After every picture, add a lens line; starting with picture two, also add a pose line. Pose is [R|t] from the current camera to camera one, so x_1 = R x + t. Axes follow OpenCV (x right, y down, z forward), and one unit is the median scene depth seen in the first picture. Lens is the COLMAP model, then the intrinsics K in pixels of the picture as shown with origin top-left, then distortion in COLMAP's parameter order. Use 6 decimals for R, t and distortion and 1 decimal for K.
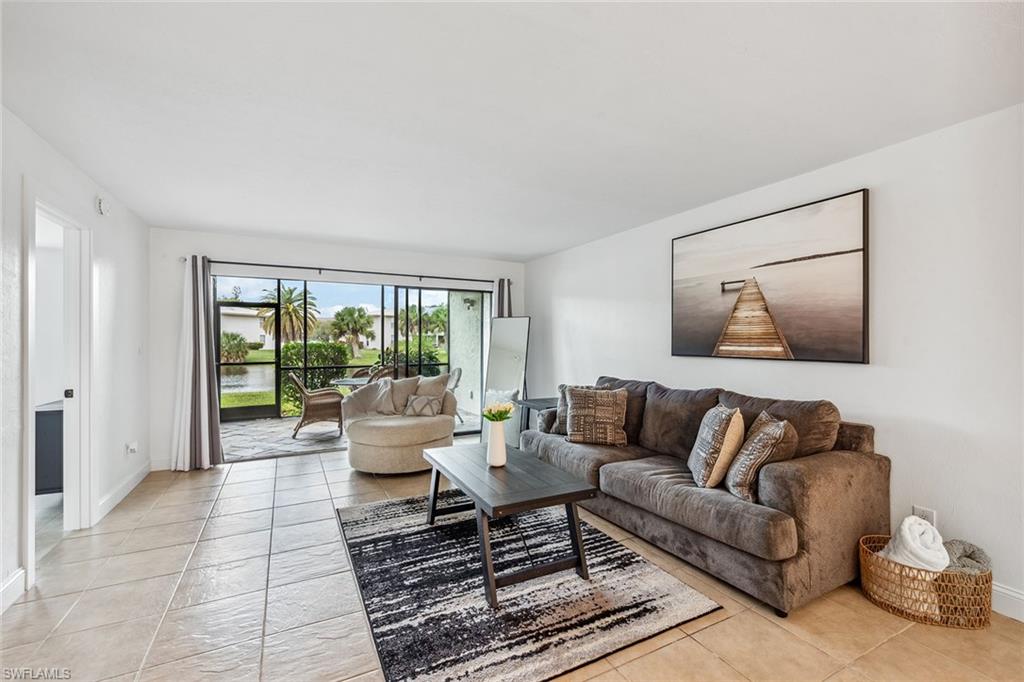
lens RADIAL K [[434.9, 0, 513.5], [0, 434.9, 338.4], [0, 0, 1]] dist [0.003151, 0.000707]
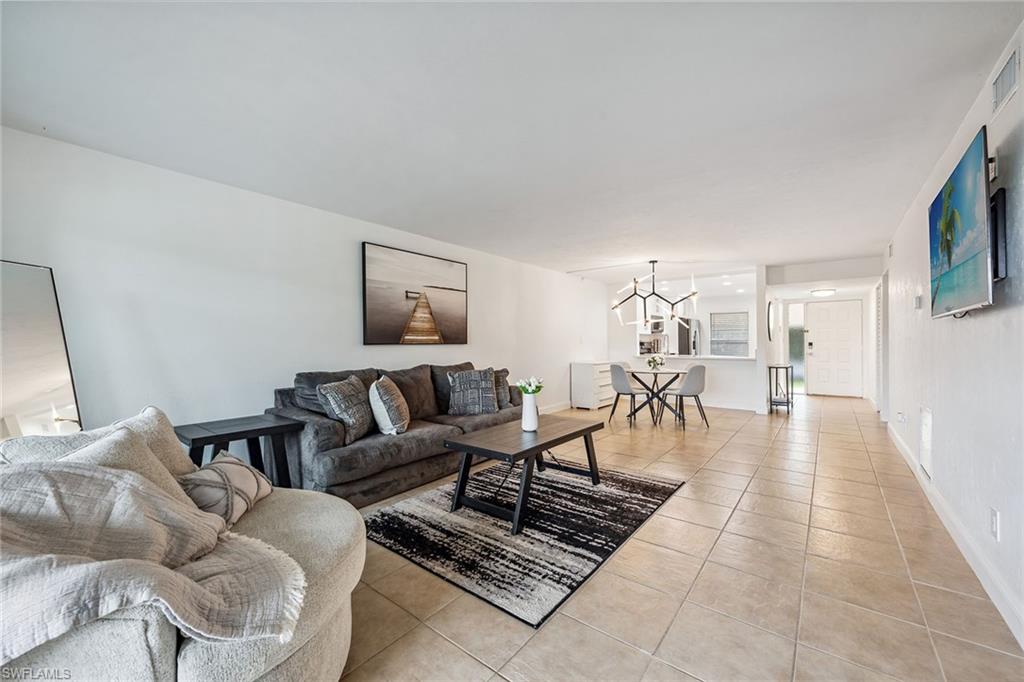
lens RADIAL K [[400.2, 0, 510.5], [0, 400.2, 339.6], [0, 0, 1]] dist [0.000981, -0.000142]
pose [[-0.406716, 0.007190, 0.913527, -0.864483], [0.003554, 0.999974, -0.006289, 0.039408], [-0.913548, 0.000689, -0.406731, 1.254633]]
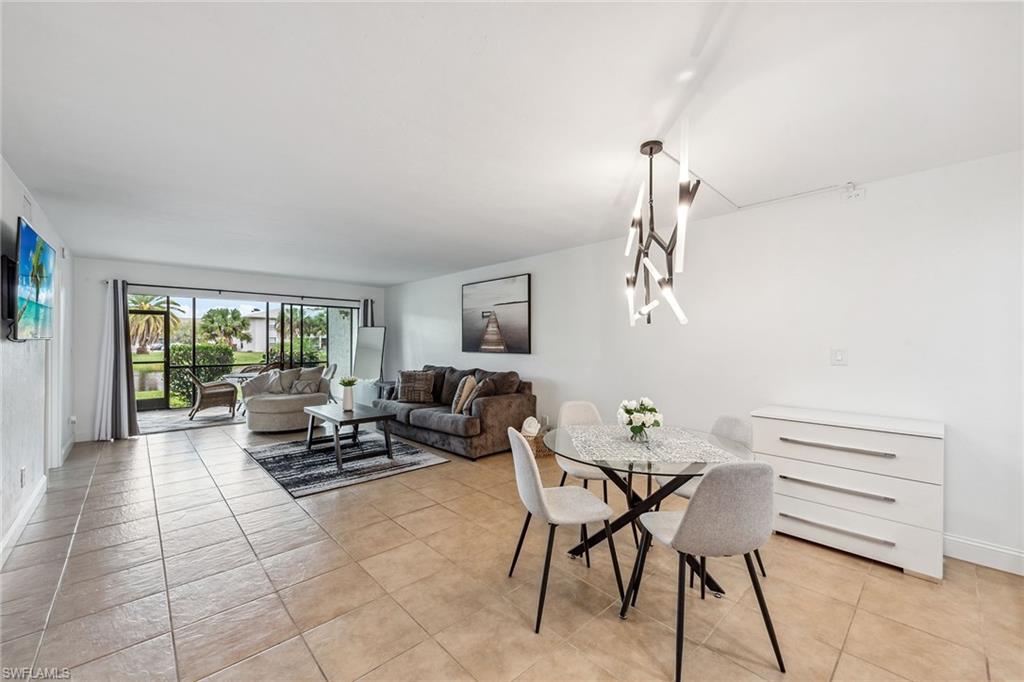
lens RADIAL K [[400.2, 0, 517.4], [0, 400.2, 339.4], [0, 0, 1]] dist [0.000981, -0.000142]
pose [[0.960320, 0.002473, 0.278891, 0.150399], [-0.001440, 0.999991, -0.003909, -0.004420], [-0.278898, 0.003352, 0.960315, -0.706852]]
